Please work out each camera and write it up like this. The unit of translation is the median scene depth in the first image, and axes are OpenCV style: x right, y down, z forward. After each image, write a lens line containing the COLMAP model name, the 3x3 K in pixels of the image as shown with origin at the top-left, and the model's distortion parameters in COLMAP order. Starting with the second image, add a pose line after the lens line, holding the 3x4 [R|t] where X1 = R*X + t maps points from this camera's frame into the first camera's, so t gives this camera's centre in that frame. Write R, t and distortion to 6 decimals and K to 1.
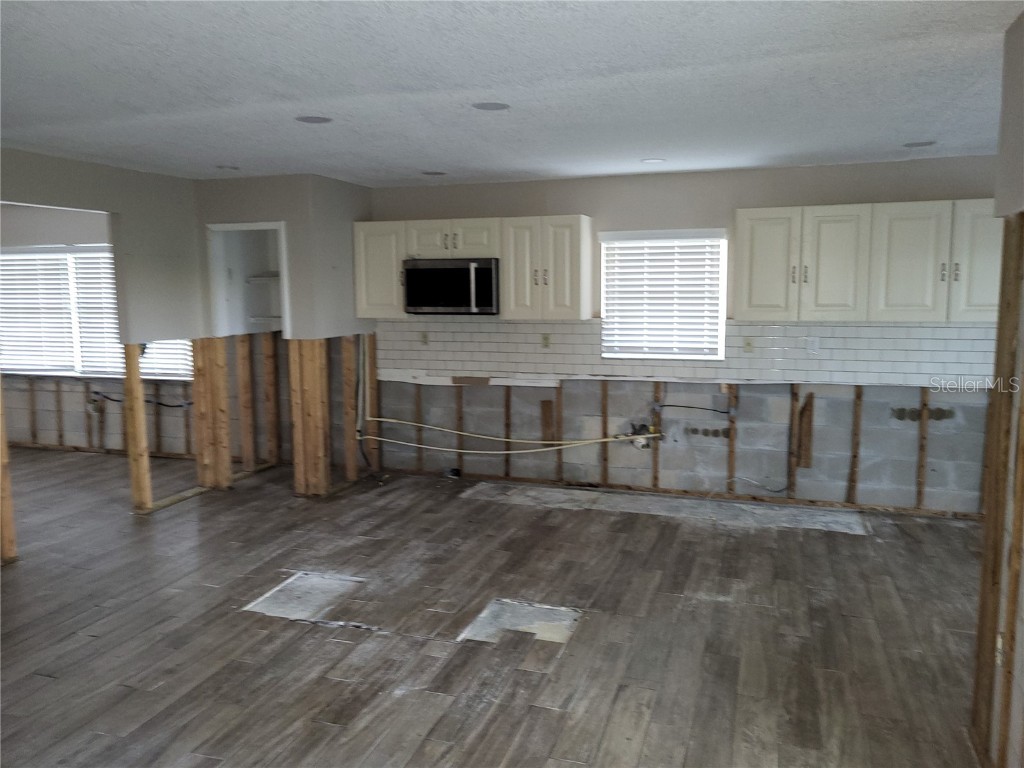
lens RADIAL K [[782.8, 0, 507.8], [0, 782.8, 371.1], [0, 0, 1]] dist [0.044761, -0.010222]
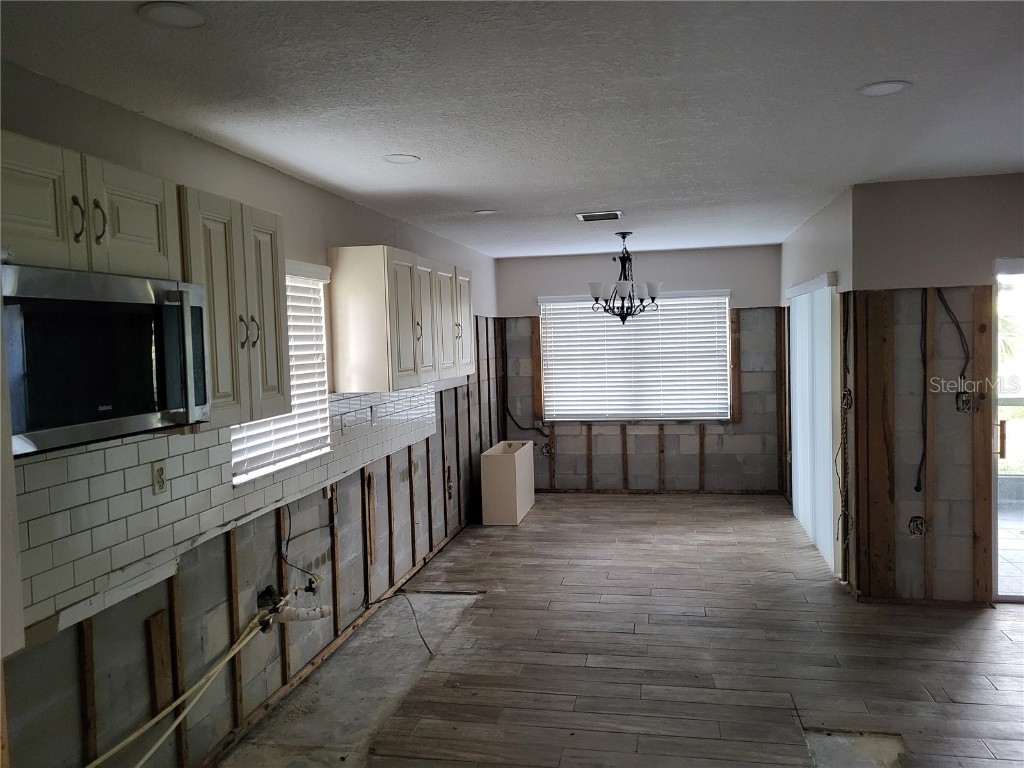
lens RADIAL K [[778.2, 0, 512.0], [0, 778.2, 384.0], [0, 0, 1]] dist [0.044946, -0.000972]
pose [[-0.123183, -0.050354, 0.991106, -0.453691], [0.146175, 0.986898, 0.068308, -0.100831], [-0.981559, 0.153289, -0.114208, 0.939064]]
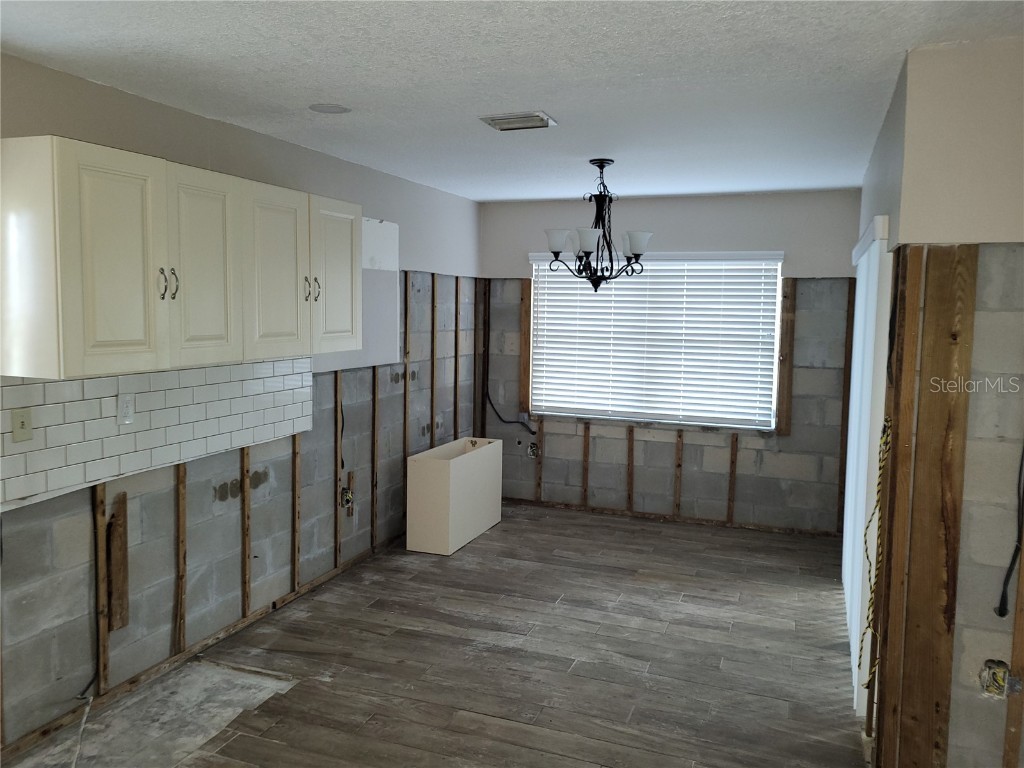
lens RADIAL K [[782.8, 0, 507.8], [0, 782.8, 371.1], [0, 0, 1]] dist [0.044761, -0.010222]
pose [[0.050156, -0.079663, 0.995559, -0.157932], [0.099675, 0.992236, 0.074376, -0.074255], [-0.993755, 0.095502, 0.057707, 0.689838]]
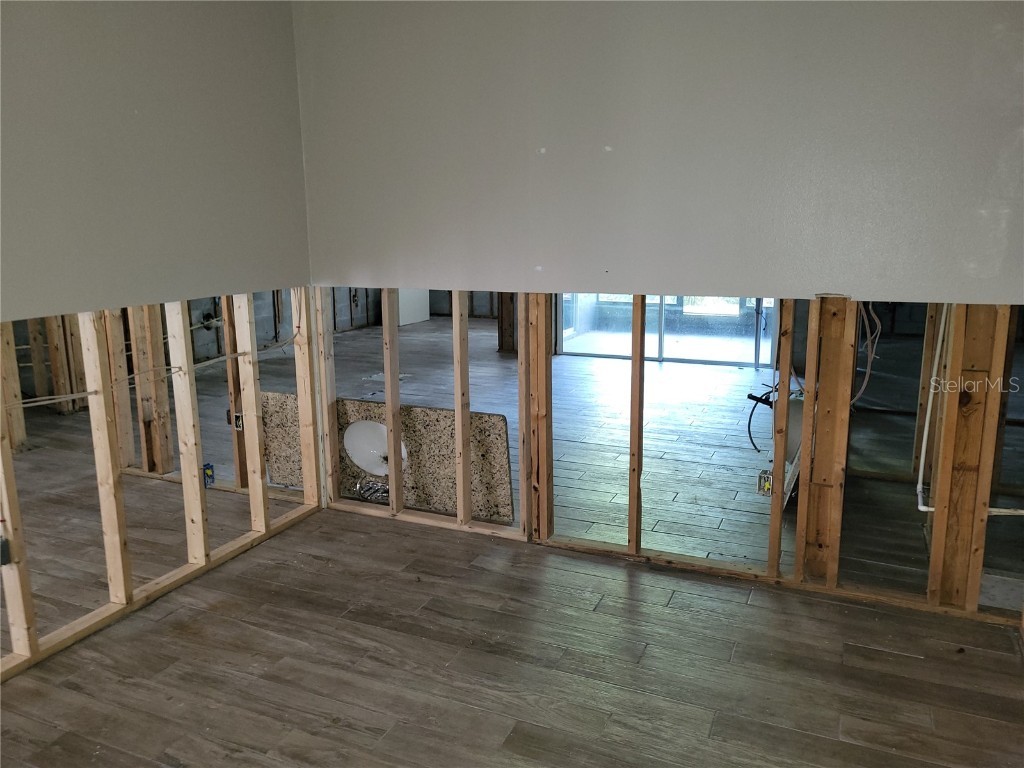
lens RADIAL K [[782.8, 0, 507.8], [0, 782.8, 371.1], [0, 0, 1]] dist [0.044761, -0.010222]
pose [[0.084022, -0.178053, 0.980427, -1.334994], [0.122995, 0.978236, 0.167115, -0.002471], [-0.988844, 0.106546, 0.104093, 0.339358]]
